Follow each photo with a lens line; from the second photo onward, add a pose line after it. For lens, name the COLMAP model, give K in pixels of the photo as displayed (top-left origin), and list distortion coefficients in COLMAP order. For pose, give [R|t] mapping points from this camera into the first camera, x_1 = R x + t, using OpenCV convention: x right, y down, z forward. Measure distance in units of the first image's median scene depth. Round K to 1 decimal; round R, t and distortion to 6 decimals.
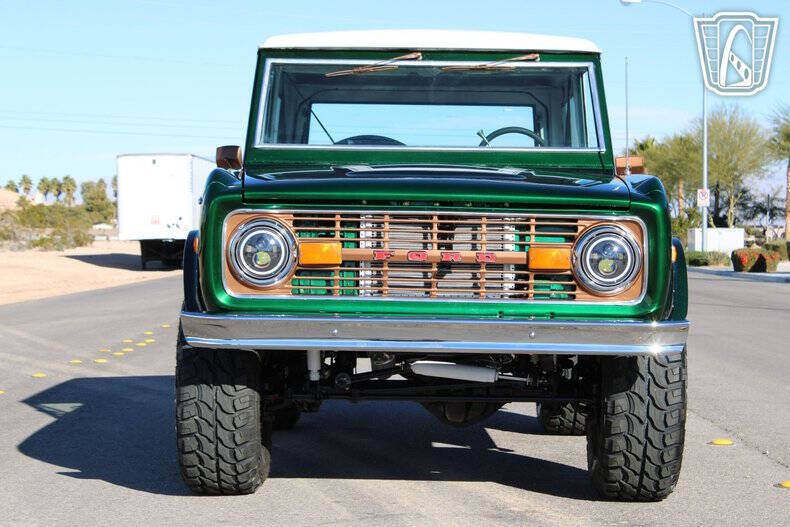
lens RADIAL K [[1868.4, 0, 395.0], [0, 1868.4, 263.5], [0, 0, 1]] dist [0.106647, 0.024844]
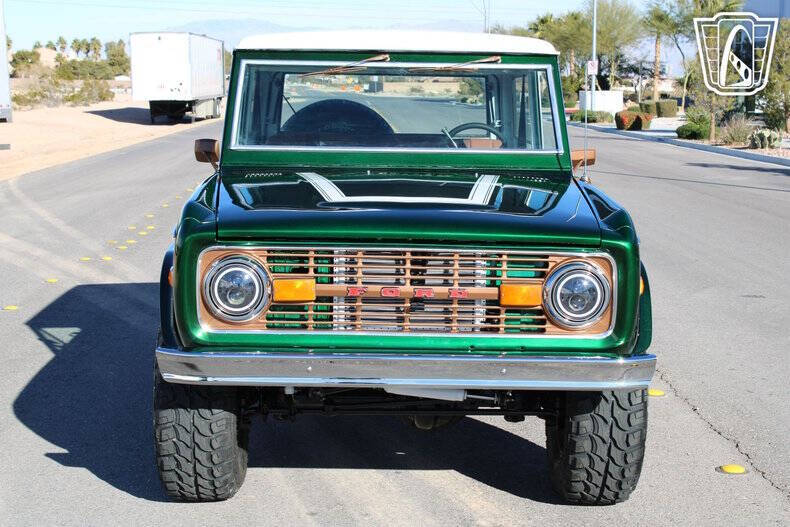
lens RADIAL K [[1431.0, 0, 395.0], [0, 1431.0, 263.5], [0, 0, 1]] dist [0.026812, 0.018229]
pose [[0.999503, -0.001273, 0.031502, -0.009824], [-0.002186, 0.993983, 0.109515, -0.103027], [-0.031452, -0.109529, 0.993486, 0.229992]]
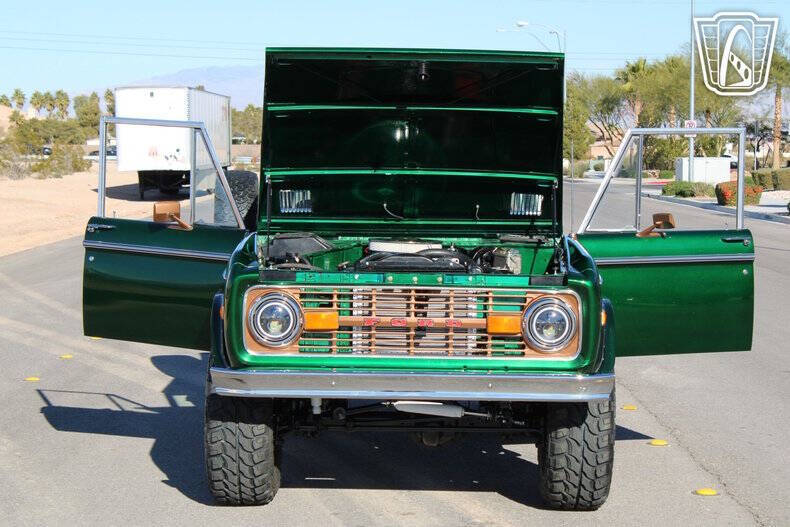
lens RADIAL K [[1868.4, 0, 395.0], [0, 1868.4, 263.5], [0, 0, 1]] dist [0.106647, 0.024844]
pose [[0.999995, -0.000230, 0.003255, 0.005338], [0.000080, 0.998932, 0.046214, -0.100317], [-0.003262, -0.046213, 0.998926, -0.249584]]
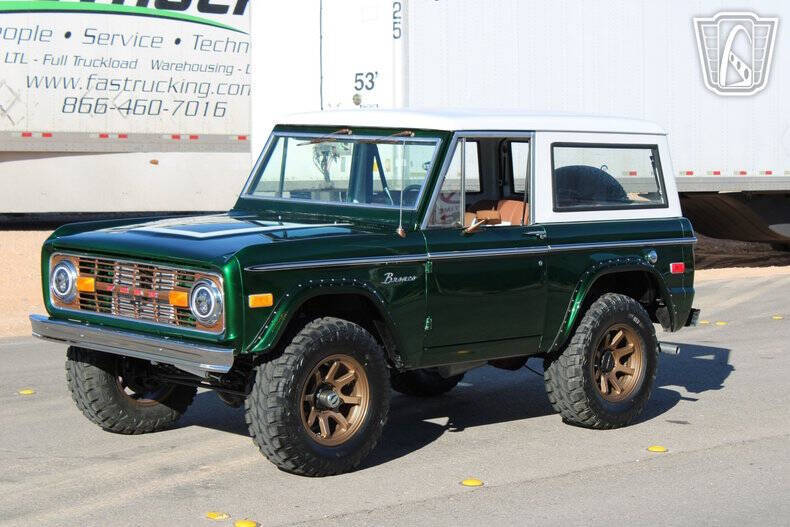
lens RADIAL K [[1868.4, 0, 395.0], [0, 1868.4, 263.5], [0, 0, 1]] dist [0.106647, 0.024844]
pose [[0.705311, 0.061591, -0.706218, 1.218553], [-0.024040, 0.997724, 0.063004, -0.124805], [0.708491, -0.027459, 0.705186, 0.086912]]
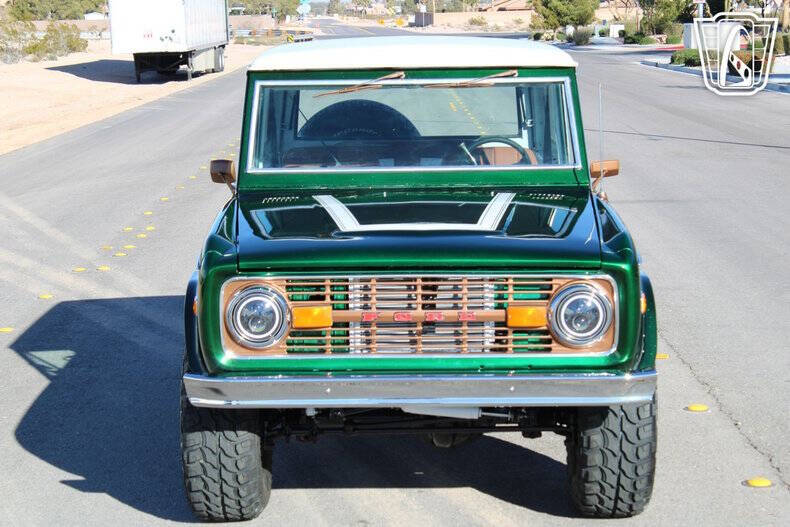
lens RADIAL K [[1868.4, 0, 395.0], [0, 1868.4, 263.5], [0, 0, 1]] dist [0.106647, 0.024844]
pose [[0.999689, -0.024913, -0.000648, 0.008755], [0.024818, 0.992833, 0.116903, -0.157450], [-0.002269, -0.116883, 0.993143, -0.057248]]
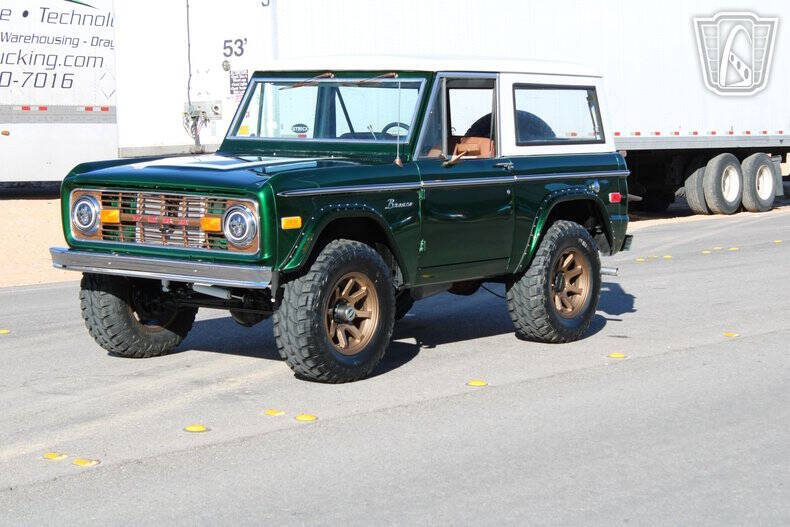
lens RADIAL K [[1868.4, 0, 395.0], [0, 1868.4, 263.5], [0, 0, 1]] dist [0.106647, 0.024844]
pose [[0.793786, 0.047181, -0.606365, 1.165745], [-0.007320, 0.997655, 0.068044, -0.078147], [0.608153, -0.049574, 0.792270, -0.172939]]
